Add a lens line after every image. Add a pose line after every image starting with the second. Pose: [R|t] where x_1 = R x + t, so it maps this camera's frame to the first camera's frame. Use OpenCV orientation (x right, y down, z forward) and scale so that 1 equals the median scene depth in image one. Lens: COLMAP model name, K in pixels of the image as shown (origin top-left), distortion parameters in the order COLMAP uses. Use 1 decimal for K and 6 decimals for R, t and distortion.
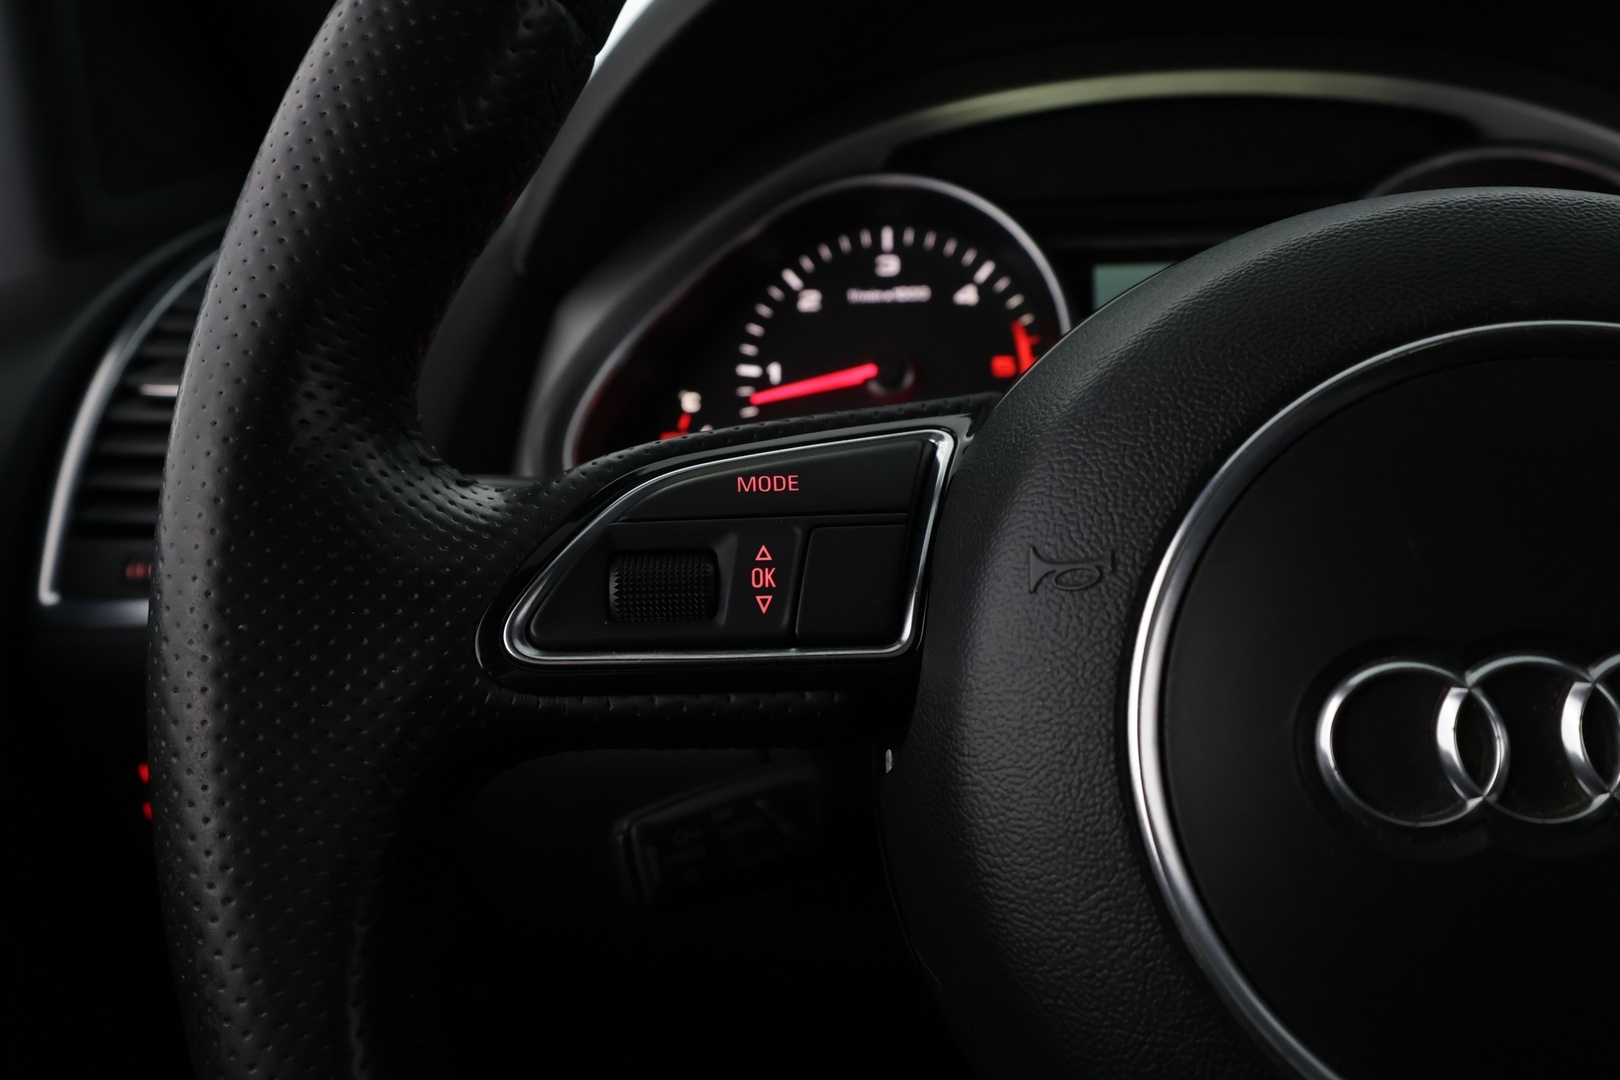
lens RADIAL K [[1294.2, 0, 821.3], [0, 1294.2, 539.9], [0, 0, 1]] dist [0.003183, 0.014549]
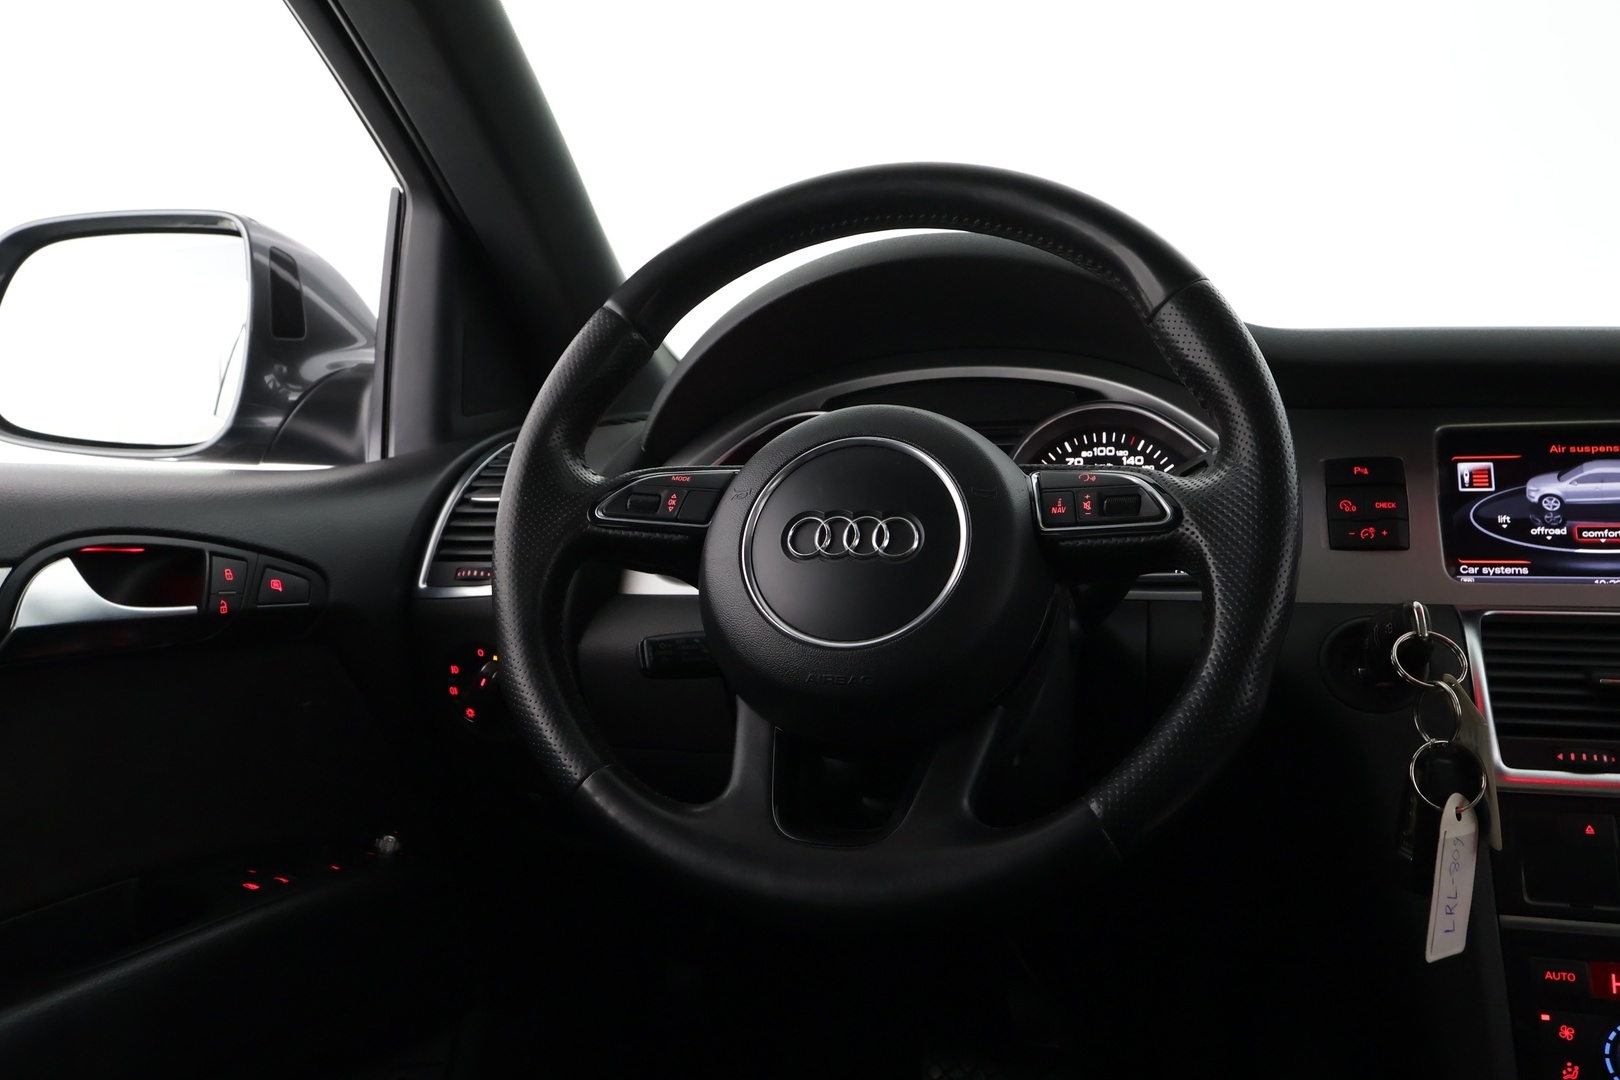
lens RADIAL K [[1294.2, 0, 813.1], [0, 1294.2, 529.6], [0, 0, 1]] dist [0.003183, 0.014549]
pose [[0.986698, 0.033384, -0.159098, 0.367685], [-0.067705, 0.974157, -0.215488, 0.343546], [0.147792, 0.223393, 0.963459, -0.942319]]
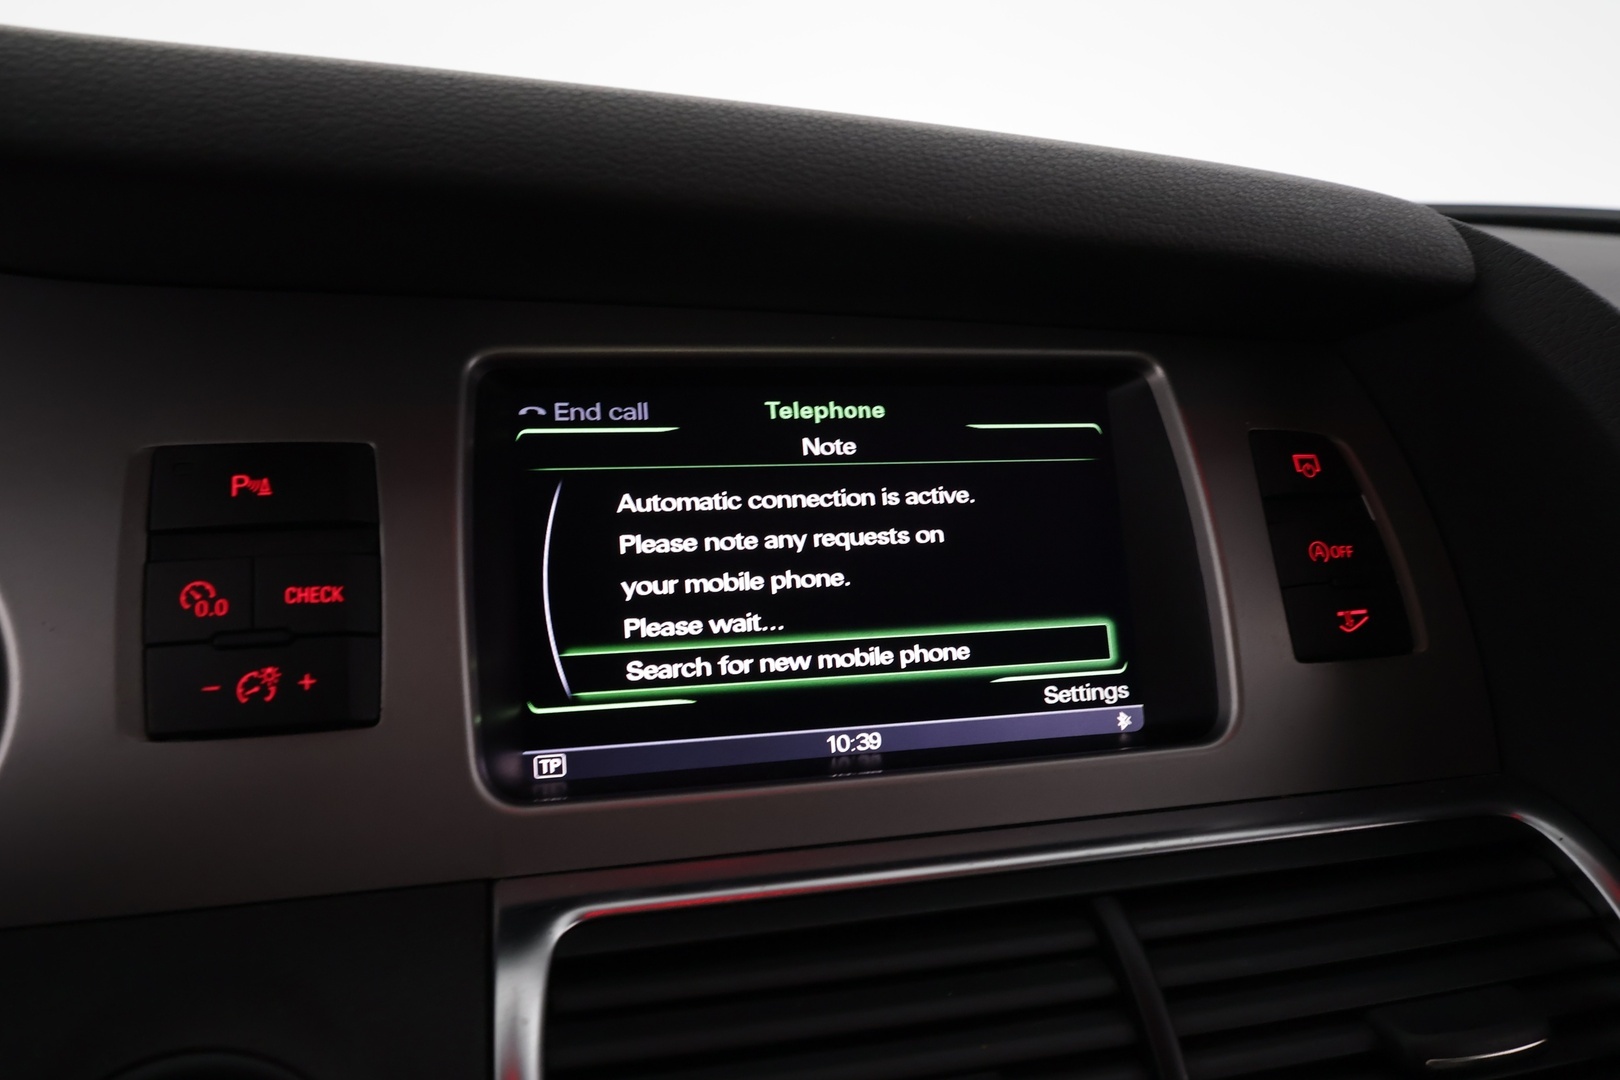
lens RADIAL K [[1294.2, 0, 820.1], [0, 1294.2, 527.6], [0, 0, 1]] dist [0.003183, 0.014549]
pose [[0.916729, -0.013602, 0.399278, 0.811612], [0.049670, 0.995546, -0.080126, -0.074859], [-0.396410, 0.093286, 0.913322, 0.171200]]
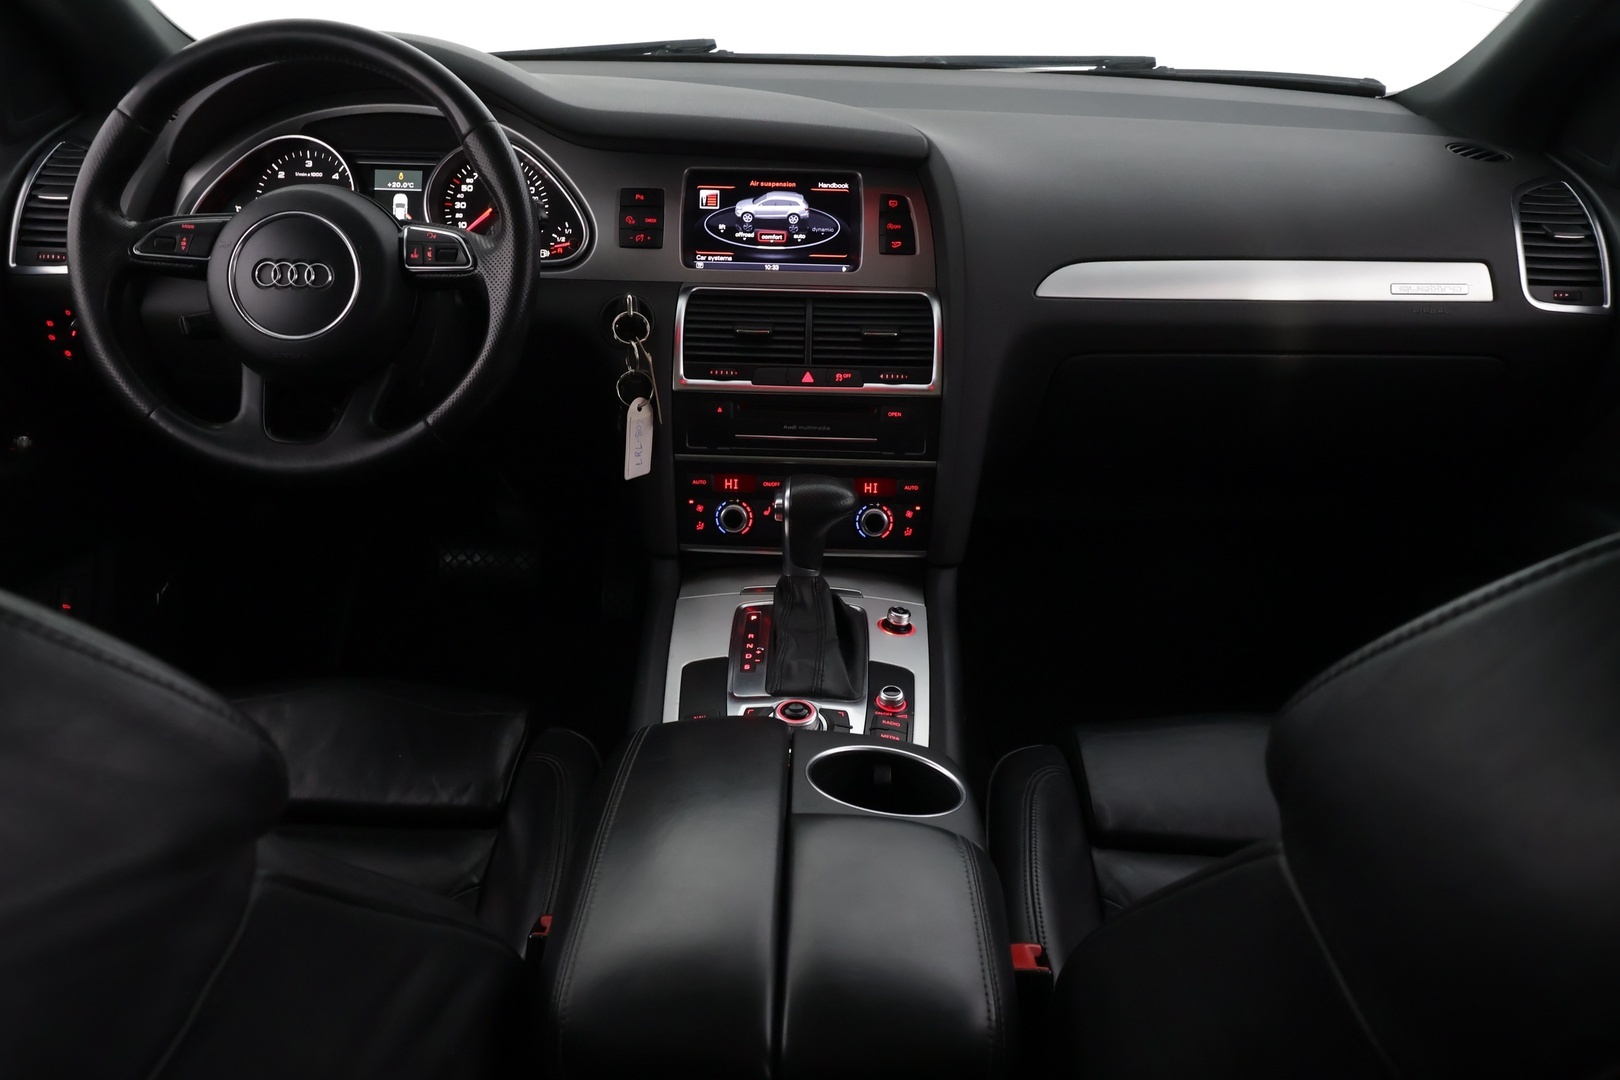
lens RADIAL K [[1294.2, 0, 806.9], [0, 1294.2, 548.7], [0, 0, 1]] dist [0.003183, 0.014549]
pose [[0.993171, 0.014459, 0.115770, 0.856653], [-0.031391, 0.988815, 0.145805, 0.185250], [-0.112367, -0.148444, 0.982516, -2.151420]]
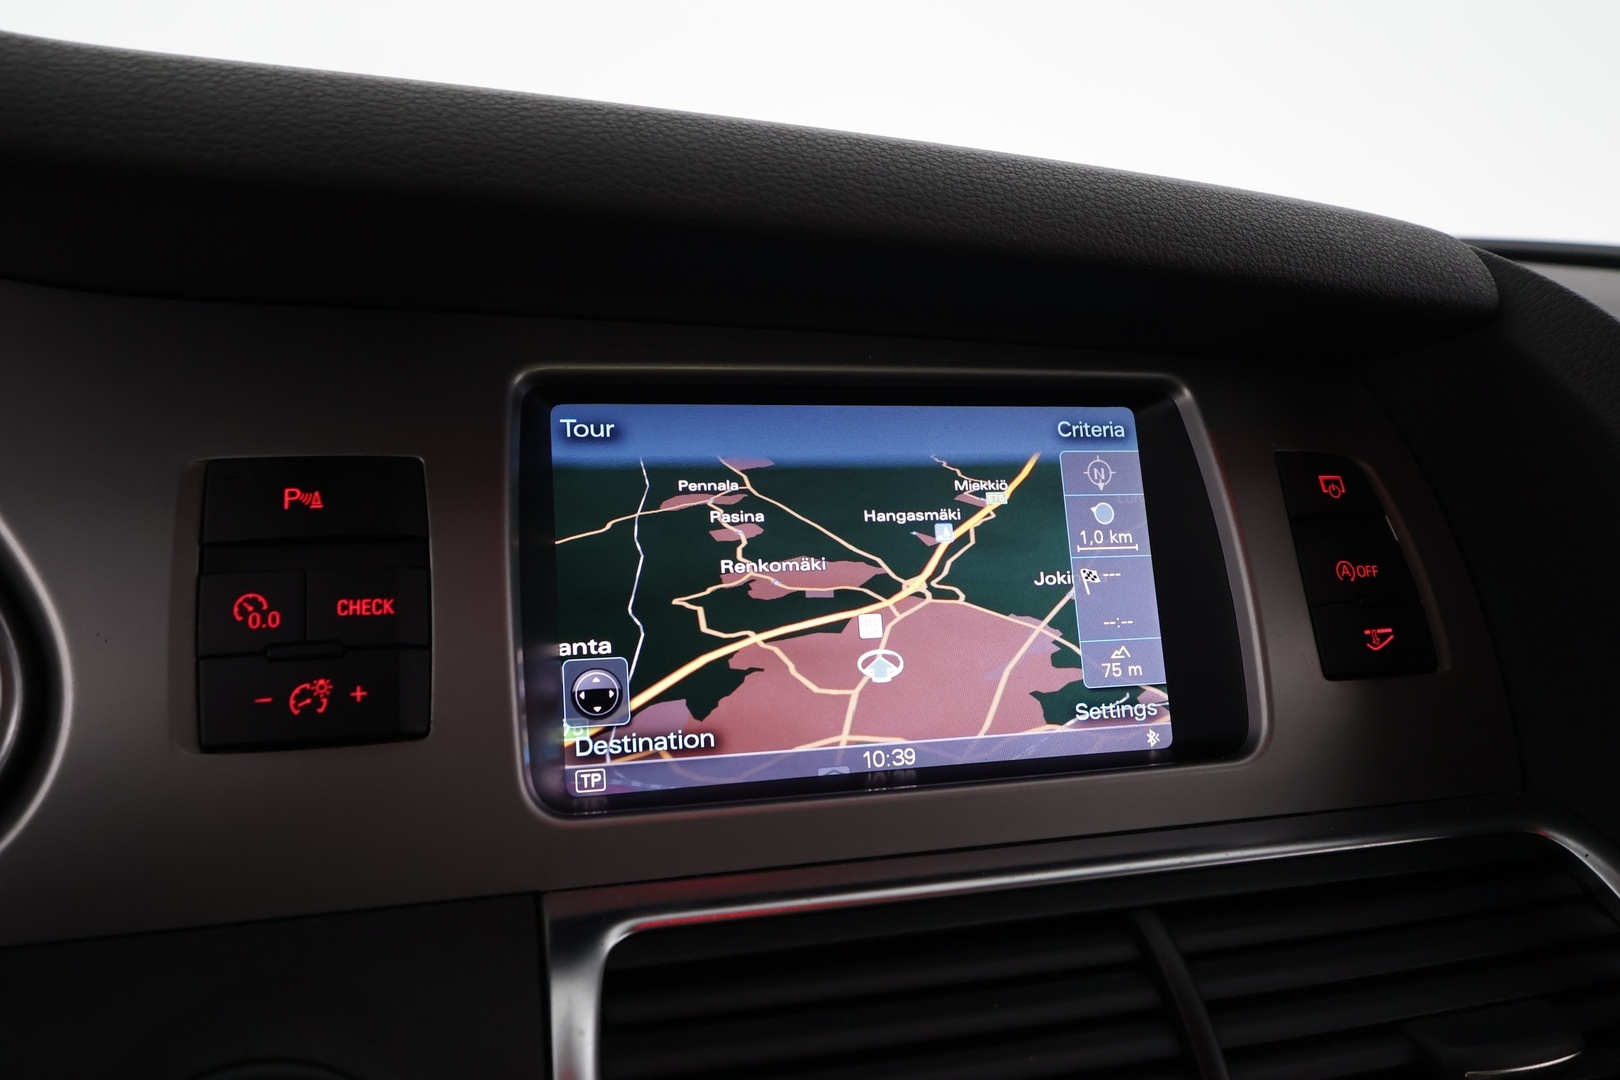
lens RADIAL K [[1294.2, 0, 817.9], [0, 1294.2, 529.3], [0, 0, 1]] dist [0.003183, 0.014549]
pose [[0.910292, -0.001480, 0.413964, 0.779298], [0.046495, 0.994032, -0.098687, -0.070516], [-0.411348, 0.109082, 0.904928, 0.178403]]
